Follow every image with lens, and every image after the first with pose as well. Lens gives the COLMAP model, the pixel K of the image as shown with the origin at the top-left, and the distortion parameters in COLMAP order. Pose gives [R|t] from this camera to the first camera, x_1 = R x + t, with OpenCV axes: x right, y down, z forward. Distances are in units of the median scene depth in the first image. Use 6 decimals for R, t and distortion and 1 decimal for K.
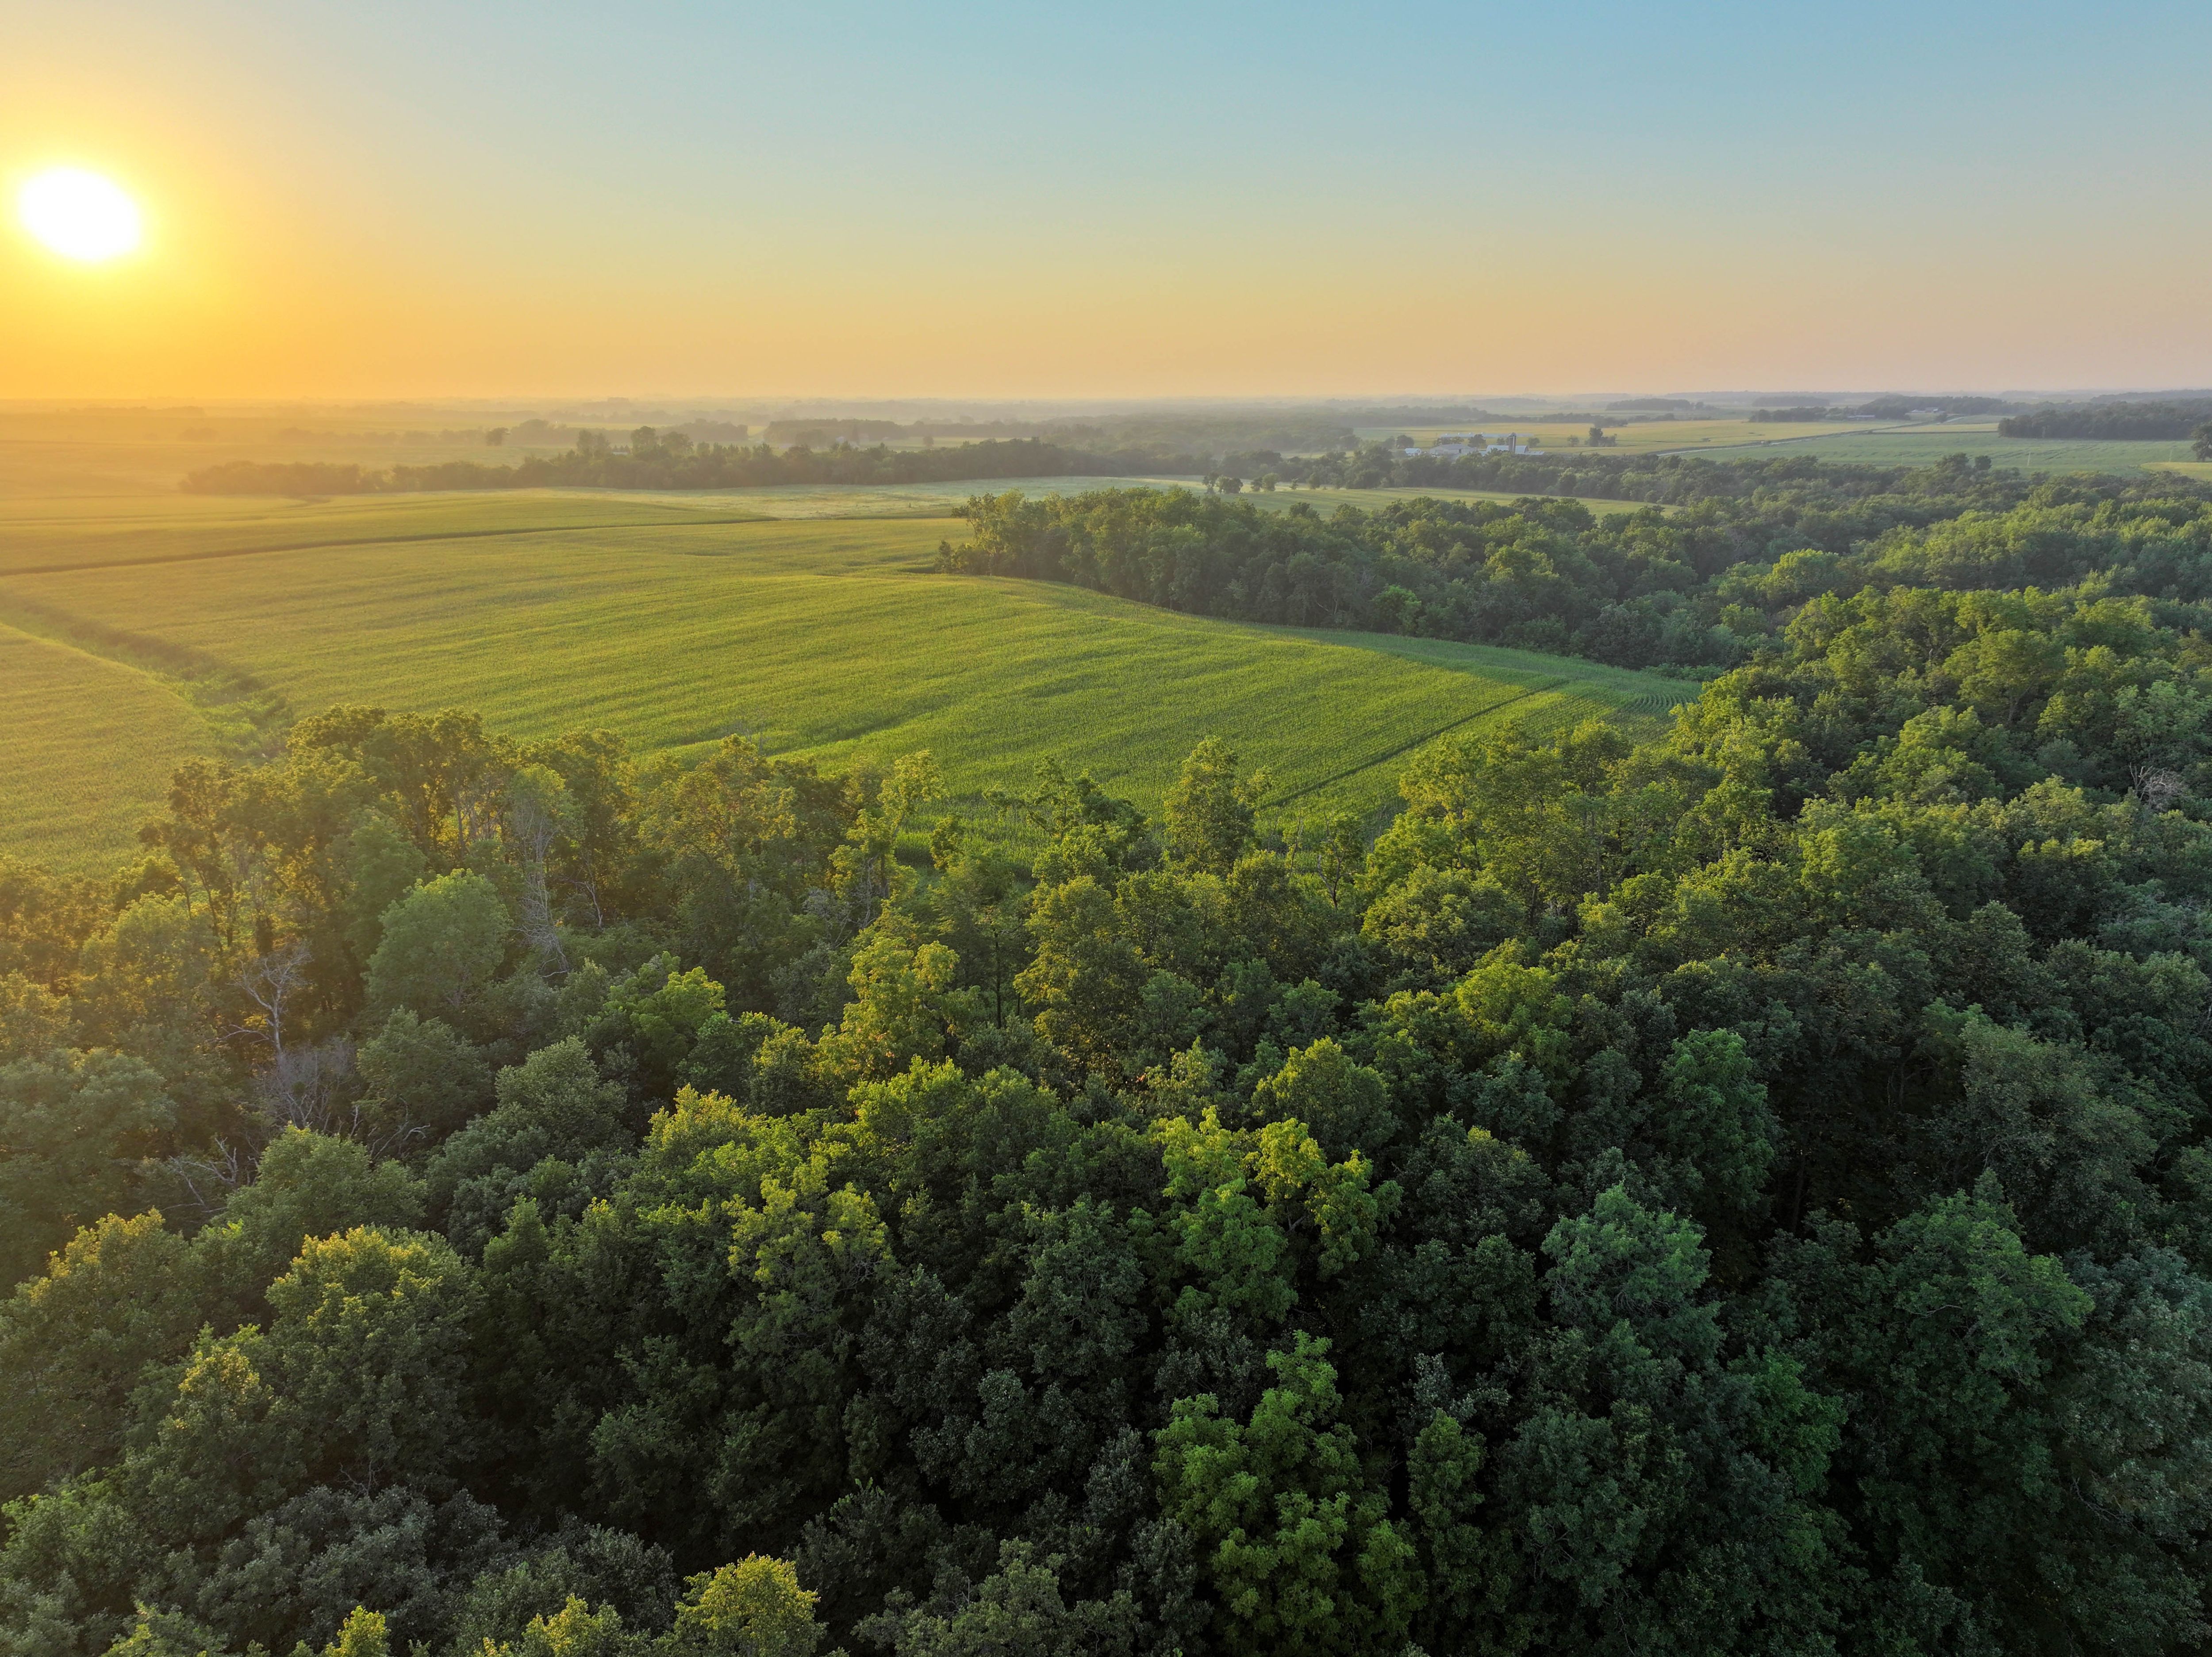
lens RADIAL K [[1705.4, 0, 1107.1], [0, 1705.4, 817.2], [0, 0, 1]] dist [-0.001099, -0.000710]
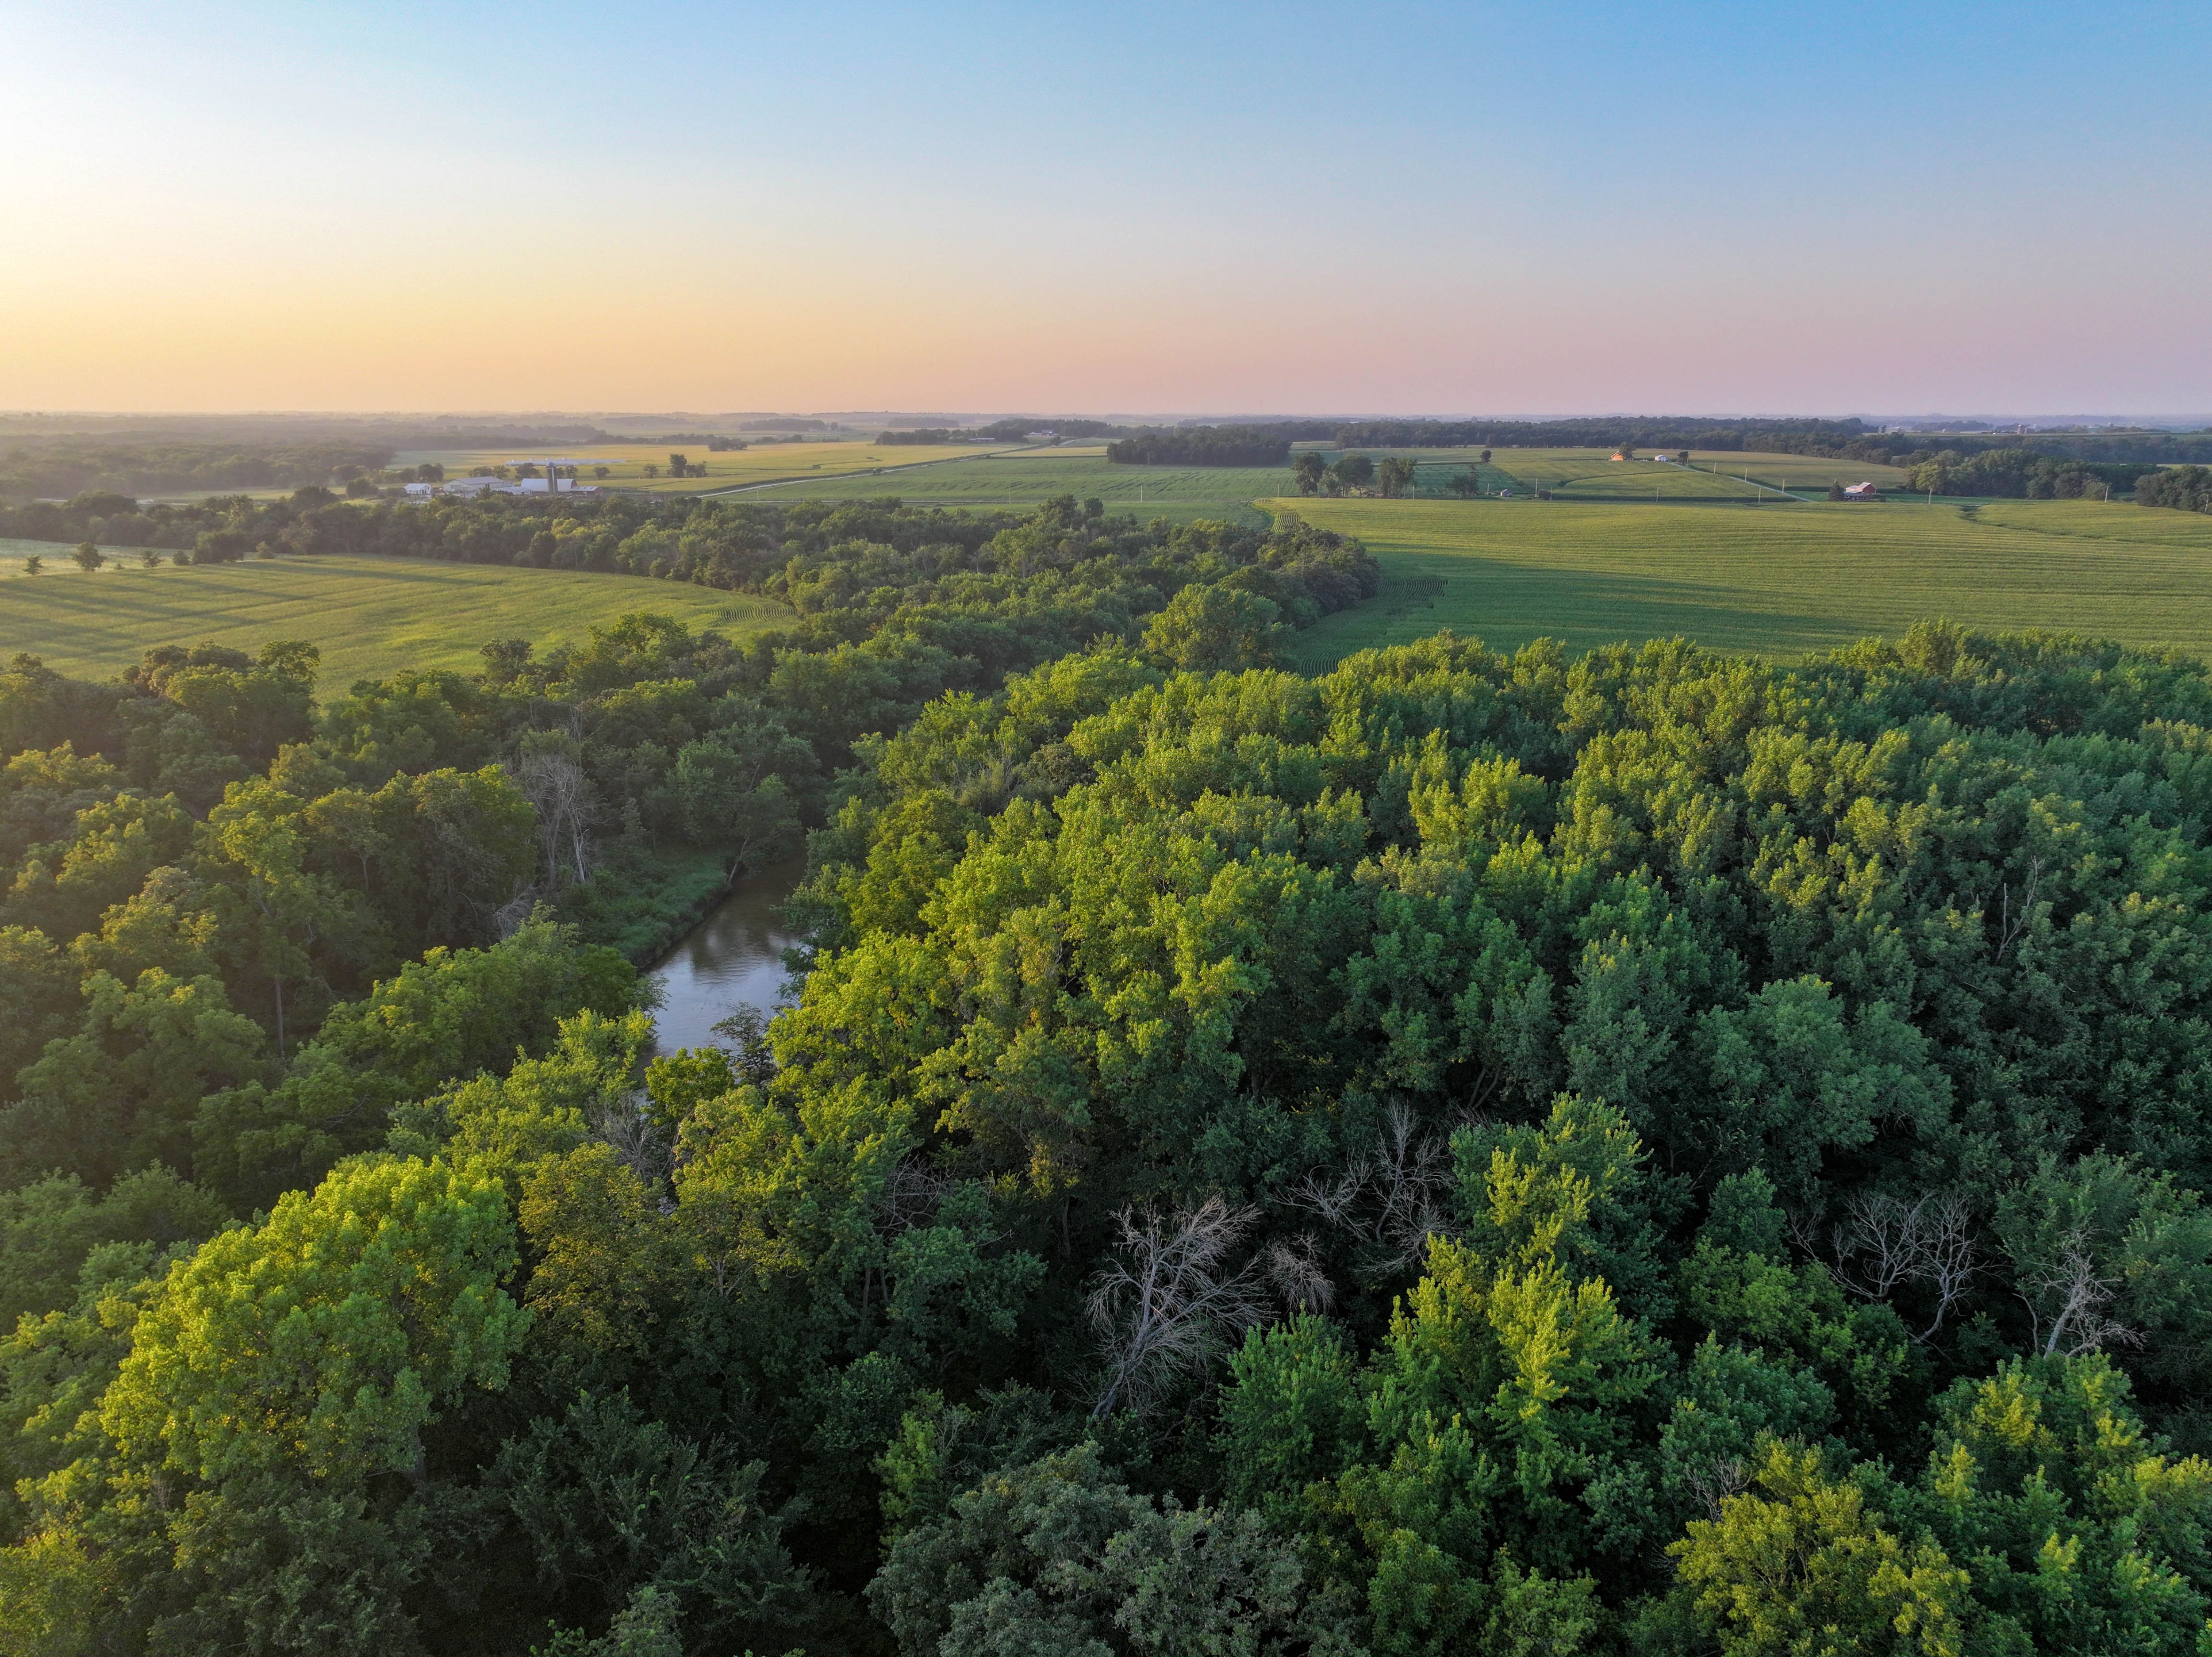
lens RADIAL K [[1654.9, 0, 1100.5], [0, 1654.9, 814.9], [0, 0, 1]] dist [0.004821, -0.002193]
pose [[0.892759, -0.098395, 0.439659, 0.075758], [0.100625, 0.994756, 0.018300, -0.036453], [-0.439154, 0.027903, 0.897978, 0.144092]]
